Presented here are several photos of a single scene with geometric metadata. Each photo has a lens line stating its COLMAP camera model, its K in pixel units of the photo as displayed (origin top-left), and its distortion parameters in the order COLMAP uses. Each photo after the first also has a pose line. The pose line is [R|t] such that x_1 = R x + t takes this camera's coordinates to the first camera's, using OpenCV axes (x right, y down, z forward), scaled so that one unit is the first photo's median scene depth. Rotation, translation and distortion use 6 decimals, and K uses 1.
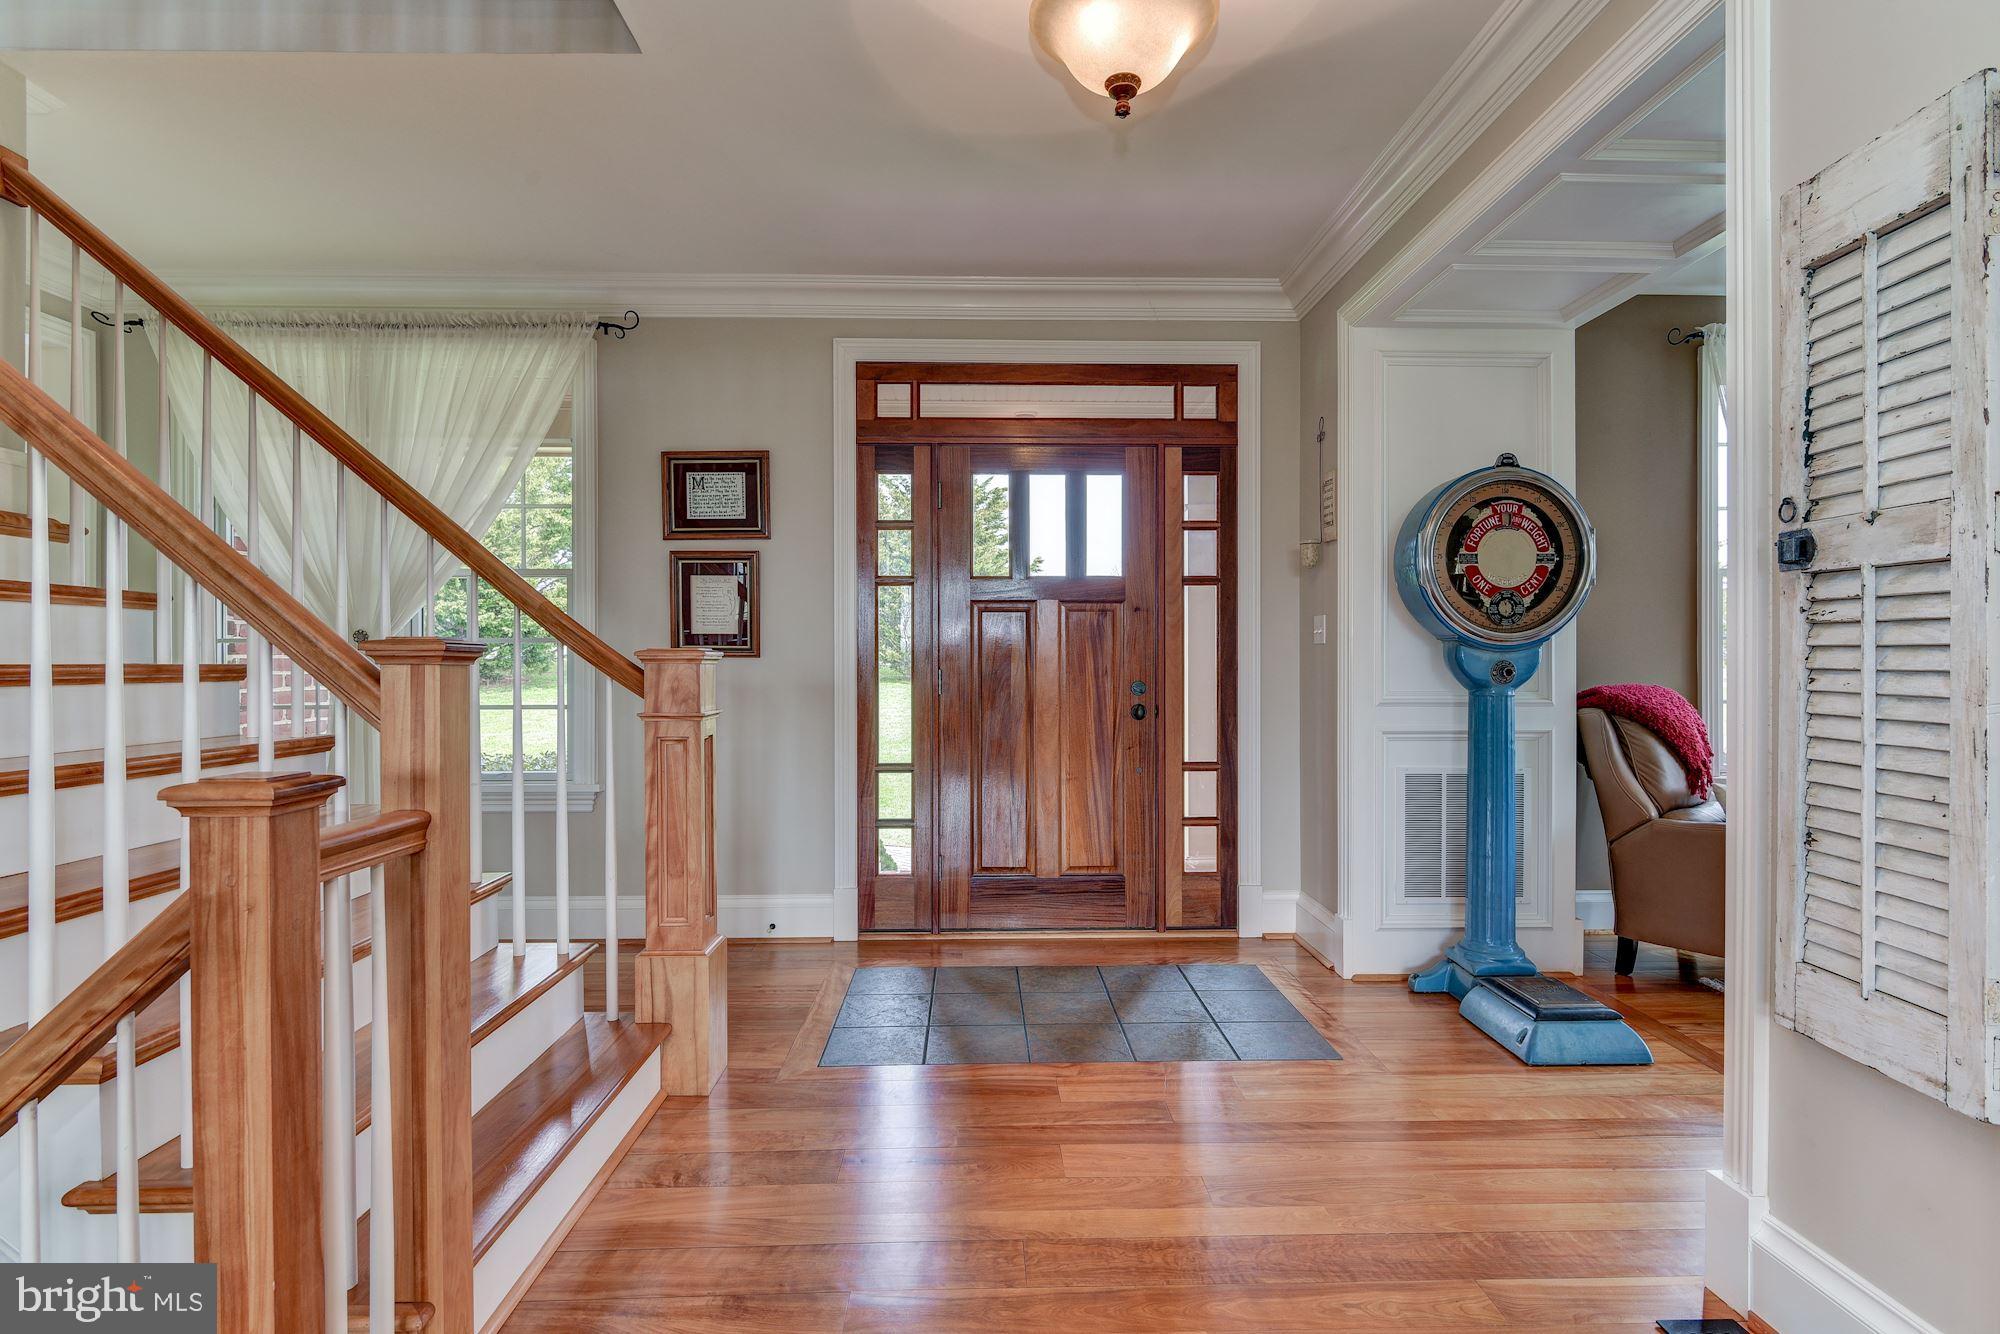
lens RADIAL K [[977.0, 0, 1009.4], [0, 977.0, 663.7], [0, 0, 1]] dist [-0.000970, -0.000747]
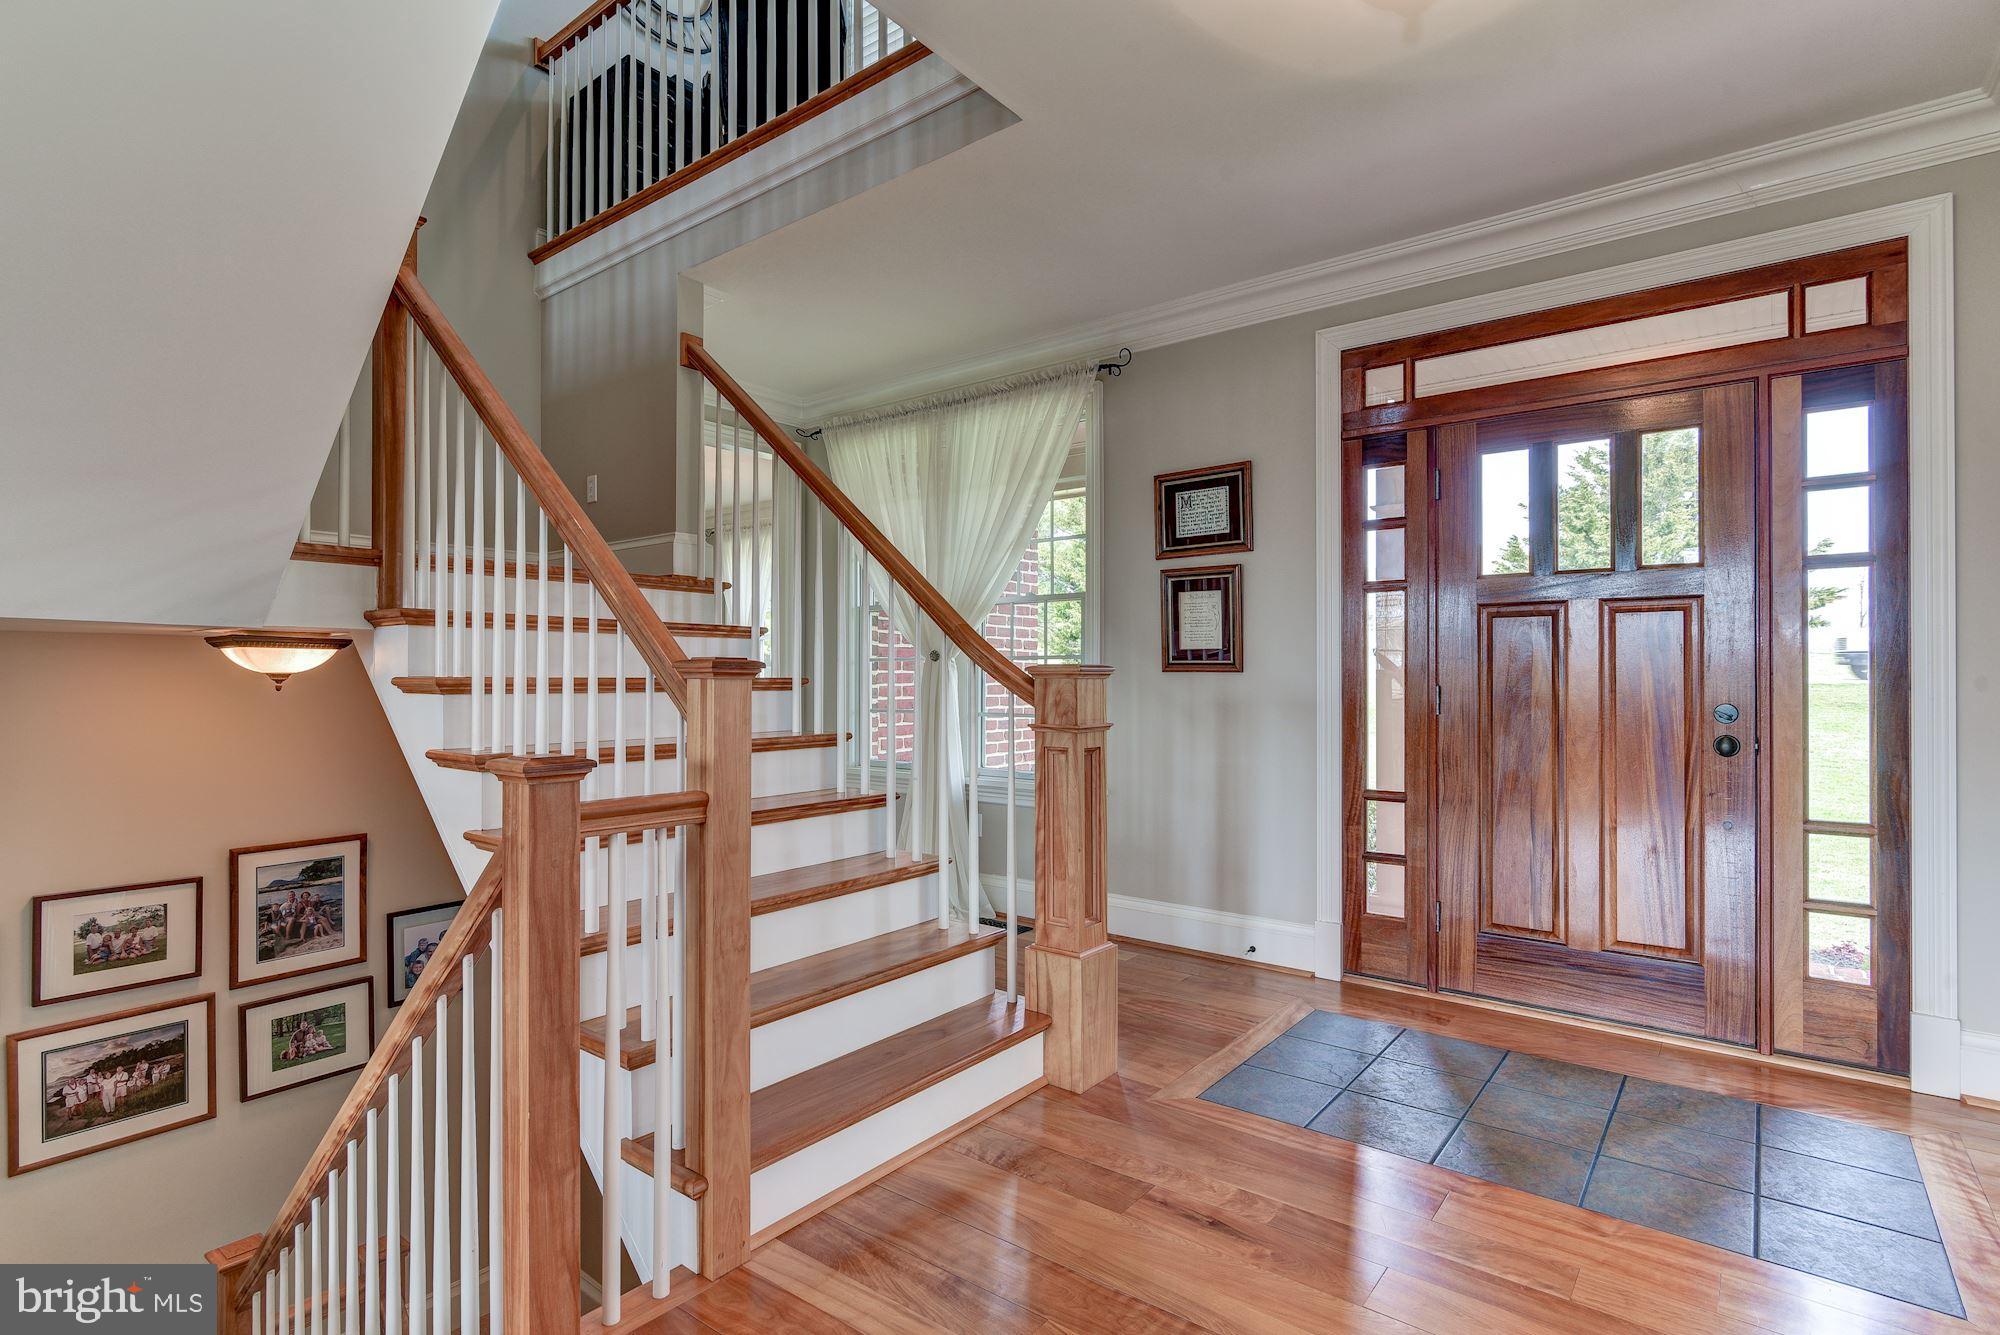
lens RADIAL K [[977.0, 0, 1004.0], [0, 977.0, 668.6], [0, 0, 1]] dist [-0.000970, -0.000747]
pose [[0.771782, -0.003844, -0.635875, 0.184115], [-0.002503, 0.999956, -0.009082, -0.000619], [0.635882, 0.008601, 0.771738, 0.090175]]
